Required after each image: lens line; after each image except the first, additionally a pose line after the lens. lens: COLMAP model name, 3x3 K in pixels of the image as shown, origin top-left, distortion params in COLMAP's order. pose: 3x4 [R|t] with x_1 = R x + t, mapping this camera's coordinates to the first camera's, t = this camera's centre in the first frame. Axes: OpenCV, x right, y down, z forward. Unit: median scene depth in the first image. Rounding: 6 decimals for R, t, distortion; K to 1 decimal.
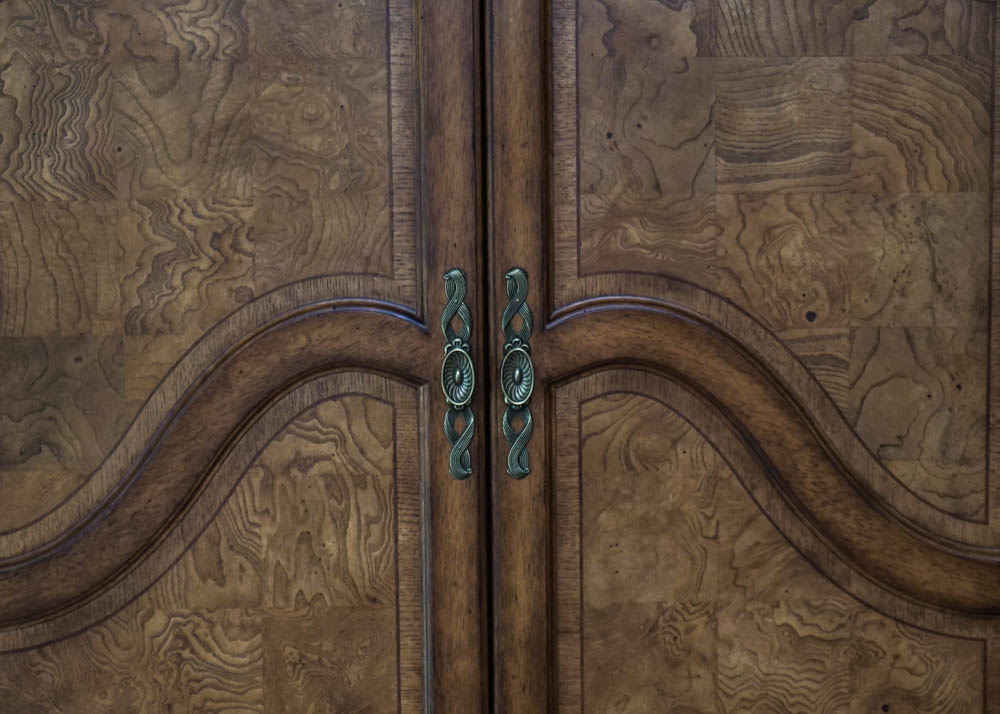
lens RADIAL K [[2372.9, 0, 504.1], [0, 2372.9, 357.4], [0, 0, 1]] dist [-0.005086, 0.000000]
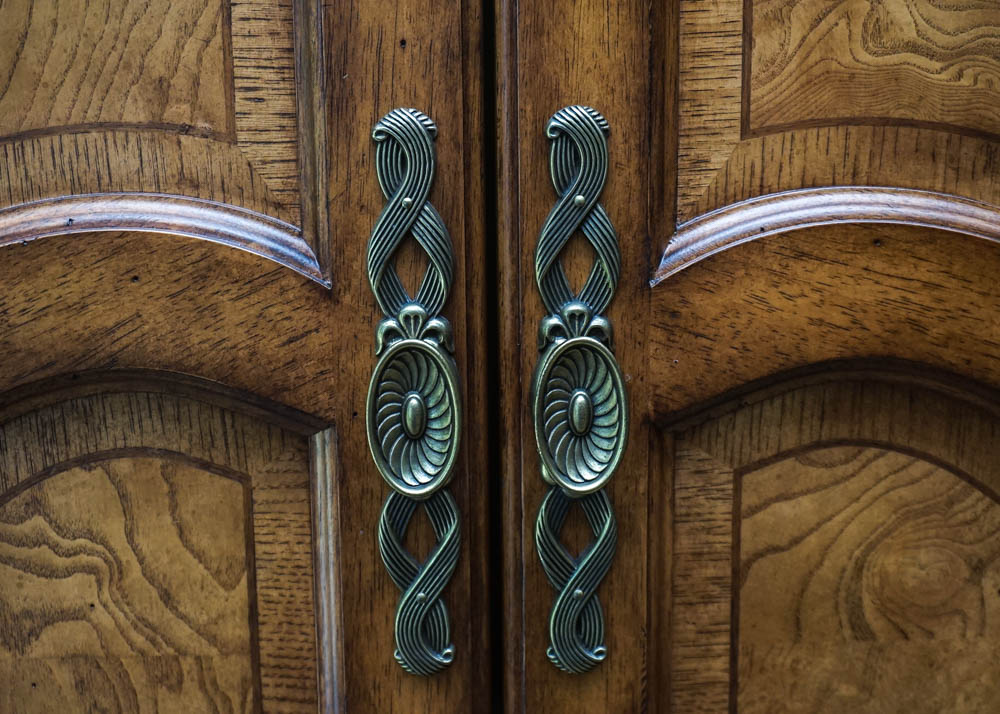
lens RADIAL K [[1472.7, 0, 502.9], [0, 1472.7, 357.6], [0, 0, 1]] dist [0.055527, 0.000000]
pose [[0.999861, -0.003106, 0.016370, -0.009525], [0.001837, 0.997031, 0.076985, -0.017450], [-0.016560, -0.076944, 0.996898, 0.770710]]
